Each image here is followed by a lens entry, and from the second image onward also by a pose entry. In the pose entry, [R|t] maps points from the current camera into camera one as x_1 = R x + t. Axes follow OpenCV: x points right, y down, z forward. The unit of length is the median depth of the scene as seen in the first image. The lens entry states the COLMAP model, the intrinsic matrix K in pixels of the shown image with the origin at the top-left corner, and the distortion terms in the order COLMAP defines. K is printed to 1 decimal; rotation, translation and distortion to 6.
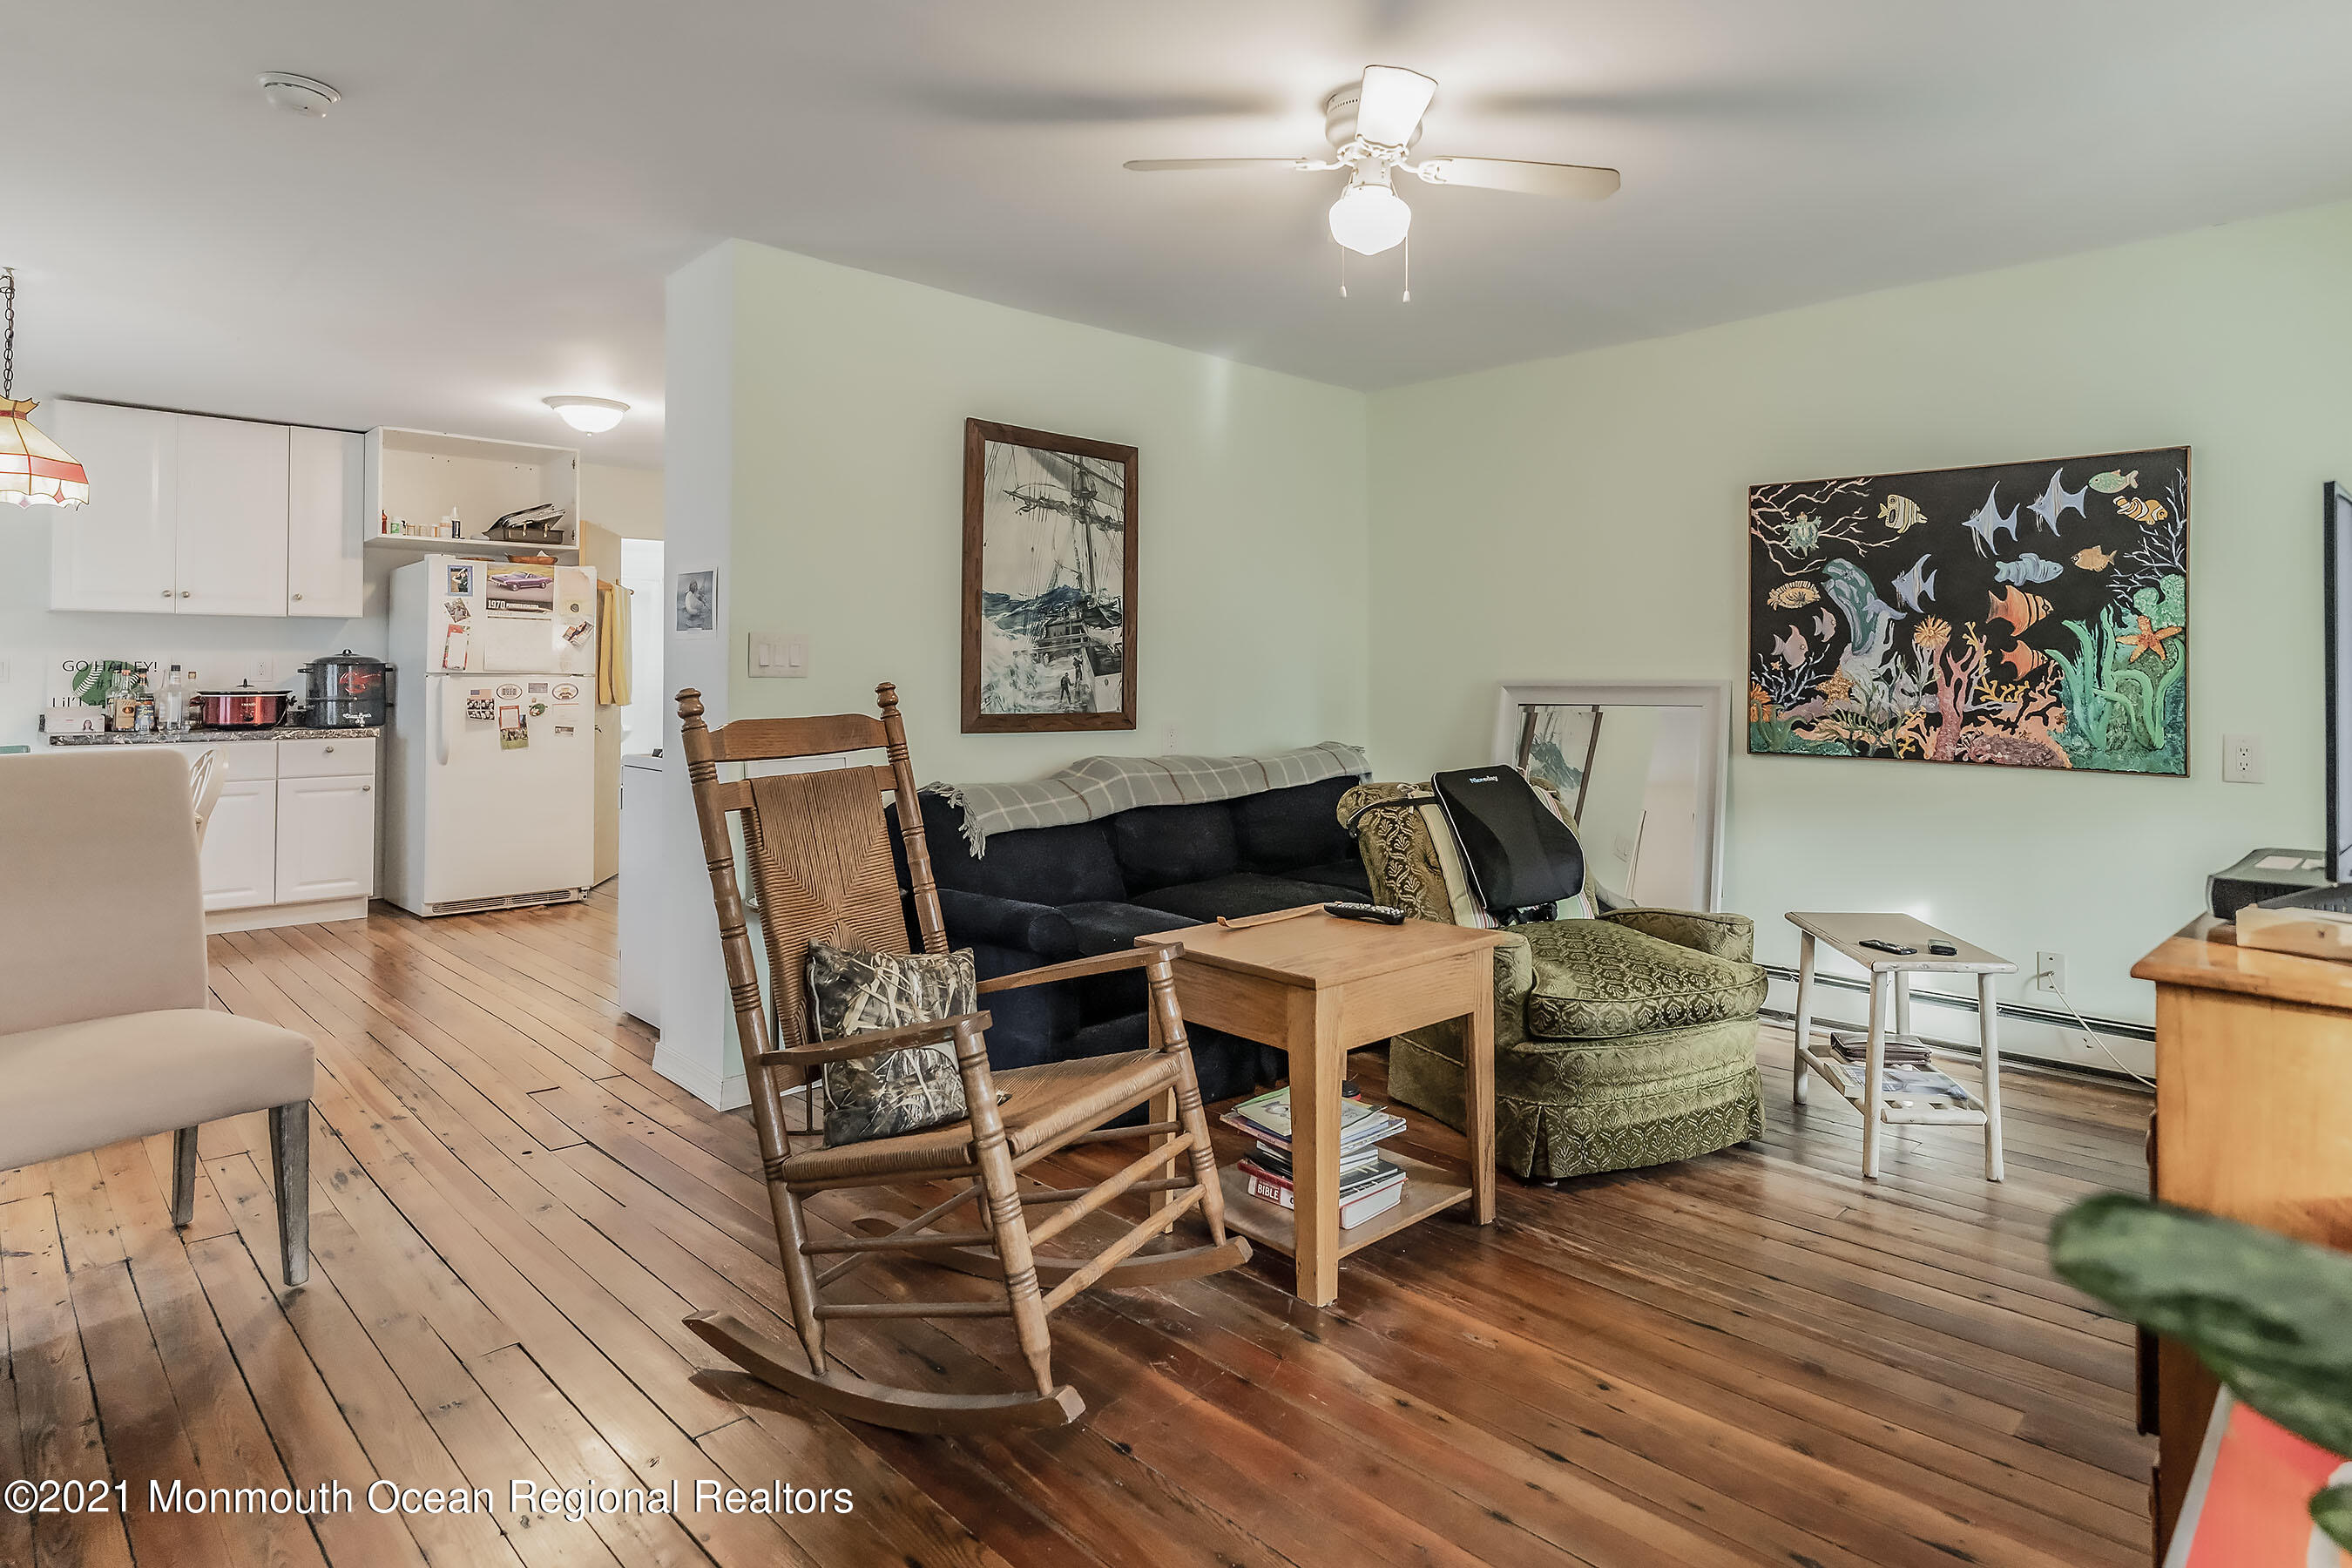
lens RADIAL K [[1256.2, 0, 1271.5], [0, 1256.2, 663.5], [0, 0, 1]] dist [0.001962, -0.000002]
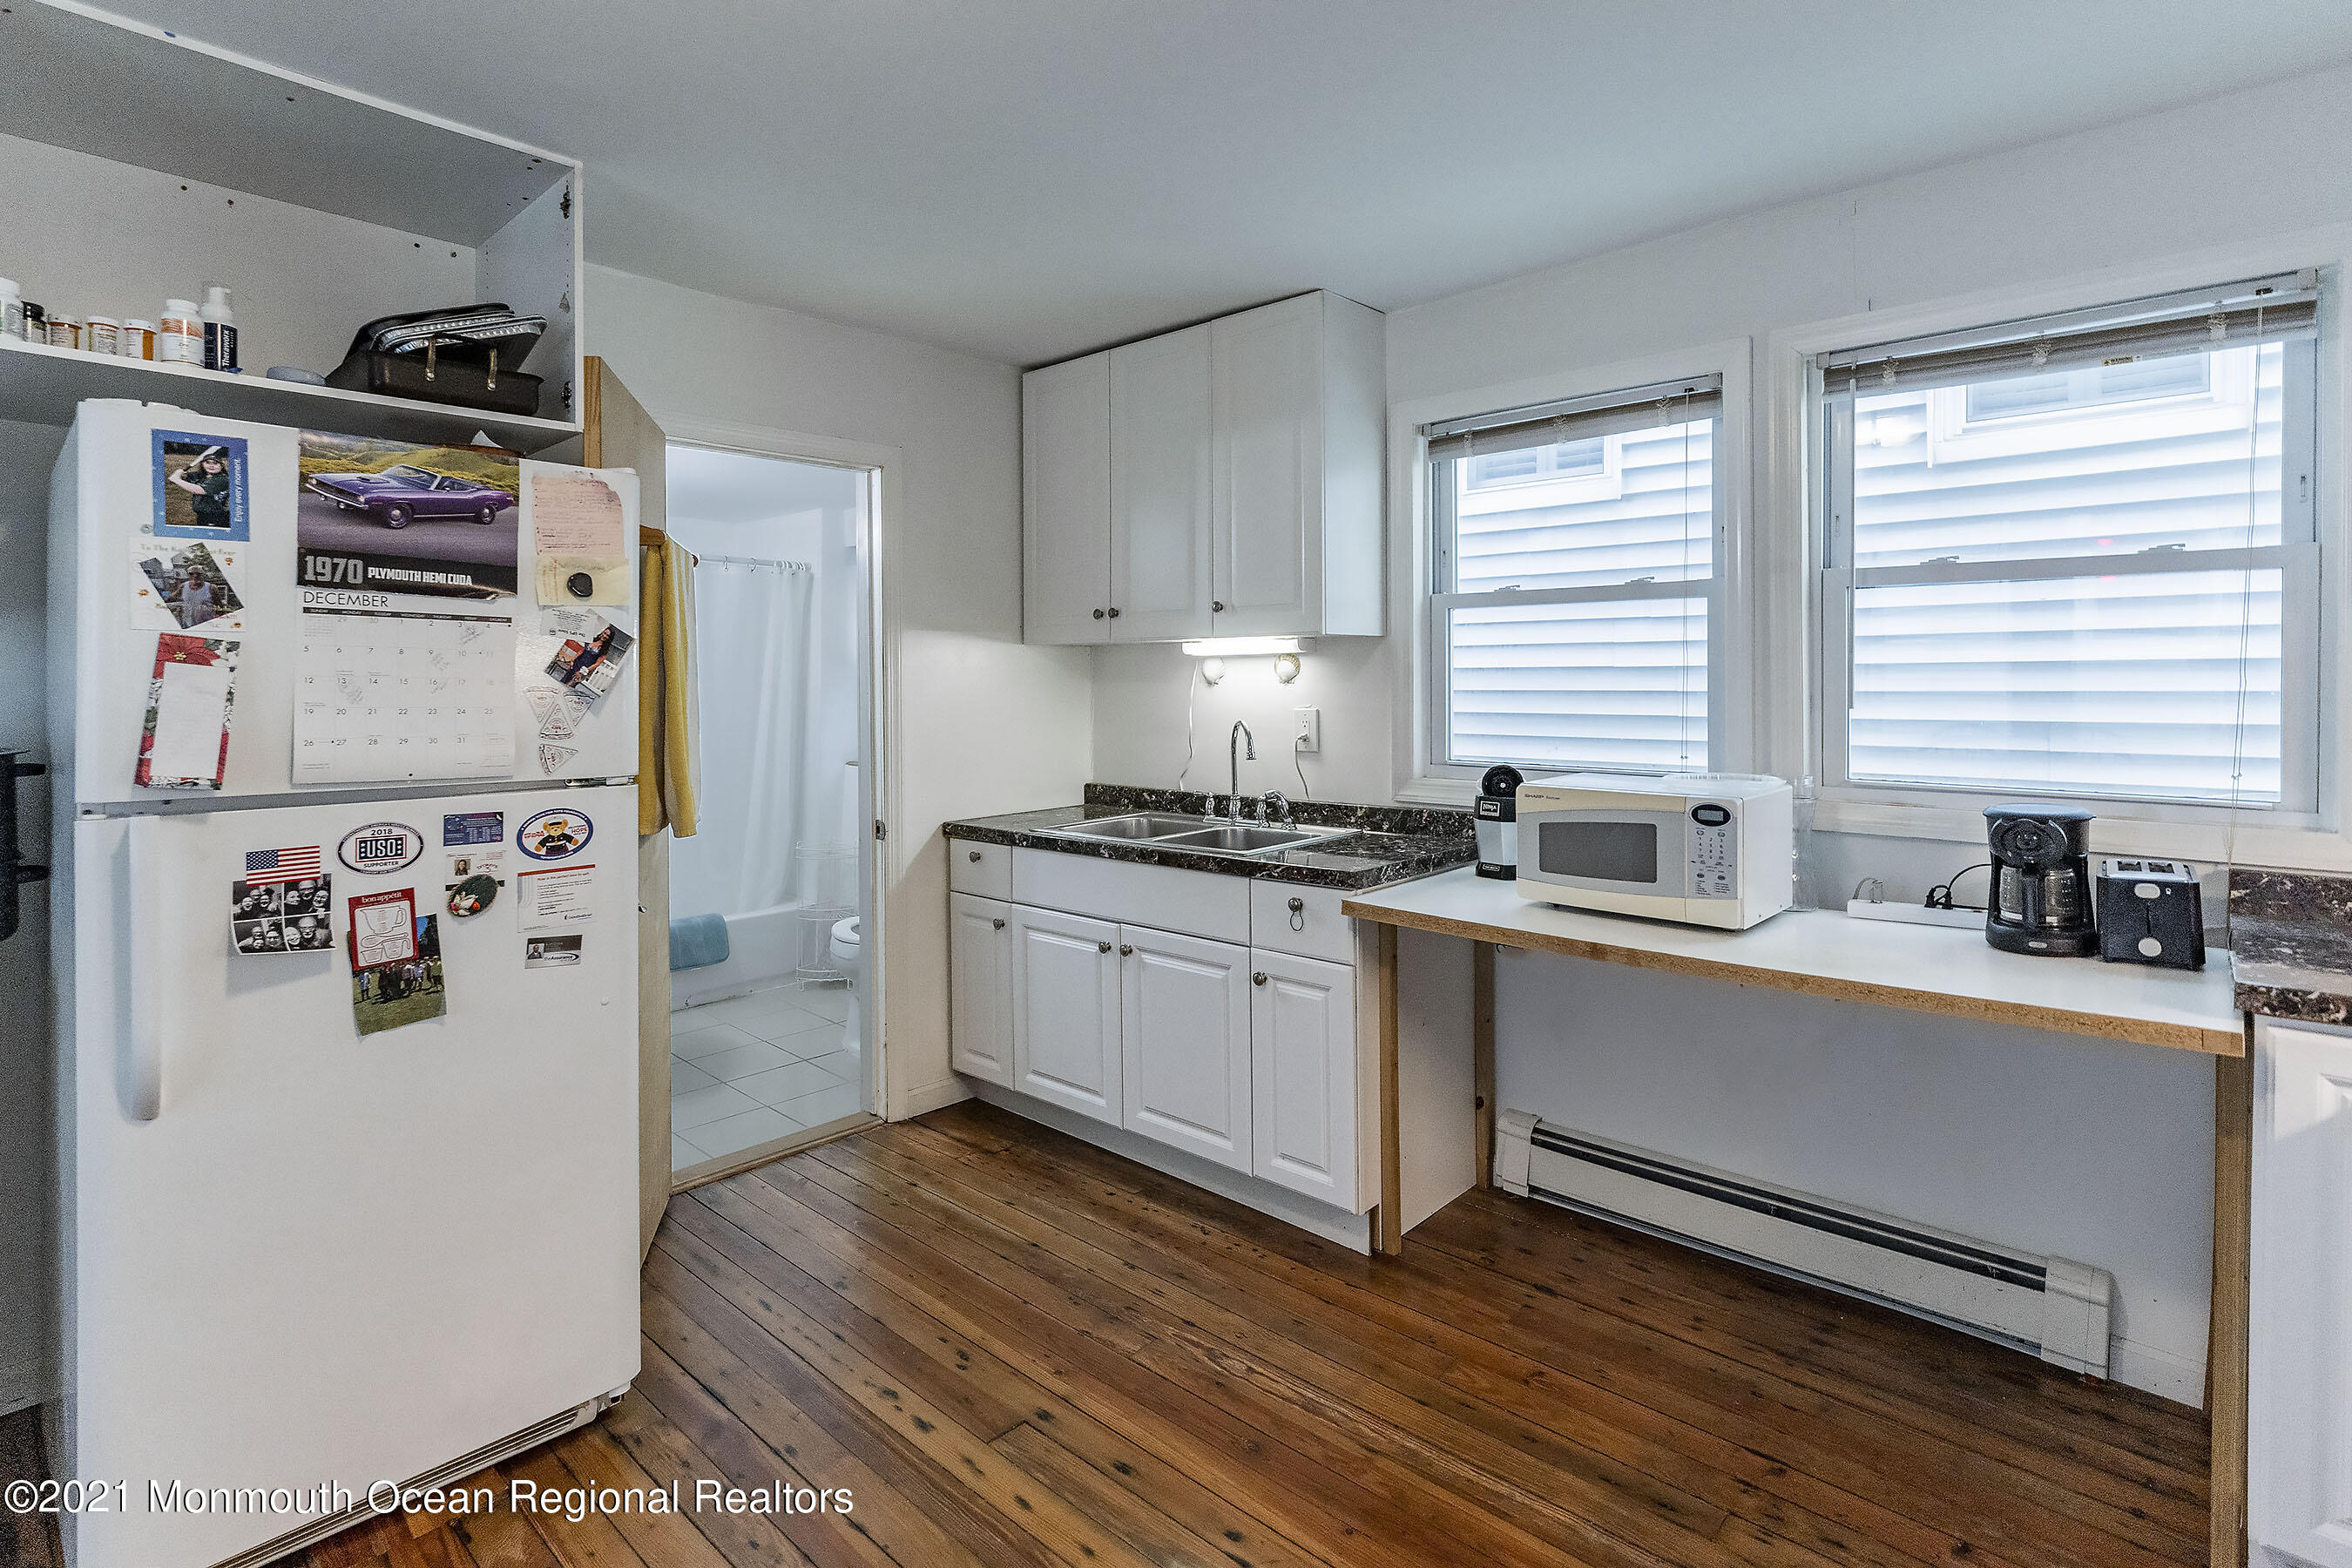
lens RADIAL K [[1138.5, 0, 1174.4], [0, 1138.5, 683.8], [0, 0, 1]] dist [-0.000718, -0.000418]
pose [[0.999948, -0.004145, 0.009318, -0.755054], [0.004045, 0.999934, 0.010775, -0.038522], [-0.009362, -0.010736, 0.999899, 1.314003]]
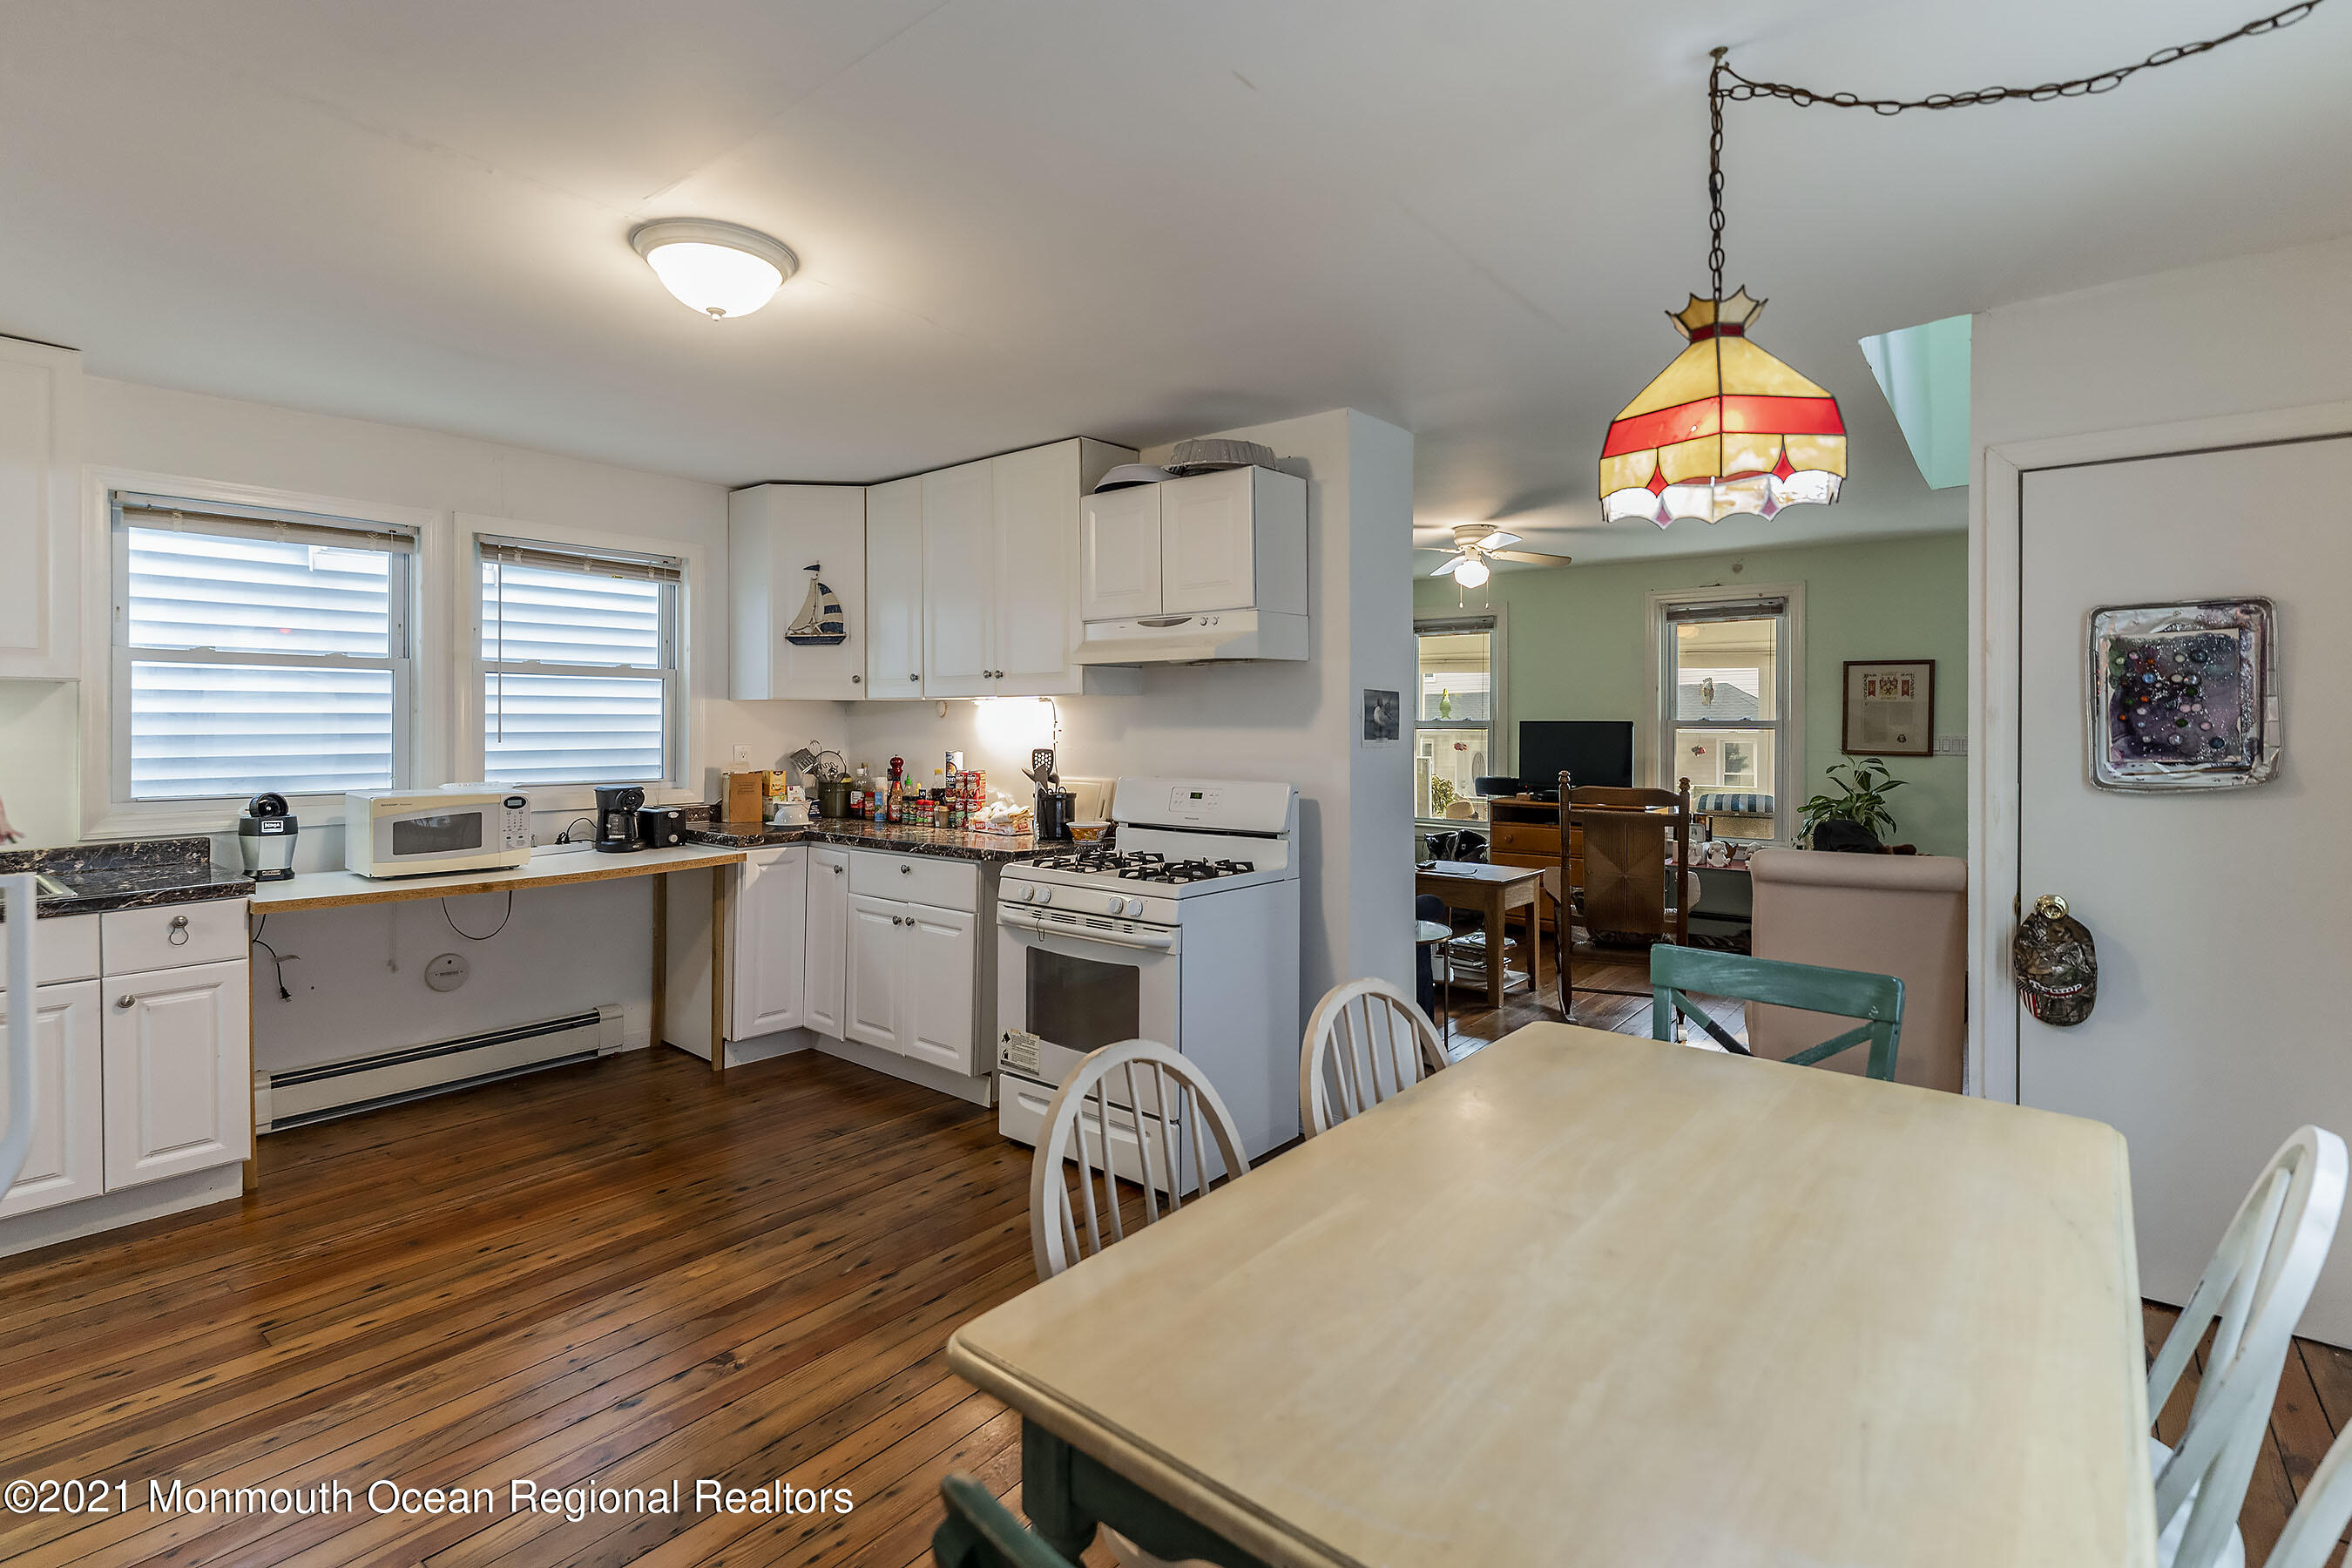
lens RADIAL K [[1077.0, 0, 1164.1], [0, 1077.0, 724.4], [0, 0, 1]] dist [0.000478, 0.000118]
pose [[-0.068145, -0.003353, 0.997670, -1.620954], [-0.009436, 0.999952, 0.002717, -0.043478], [-0.997631, -0.009229, -0.068173, 1.385913]]
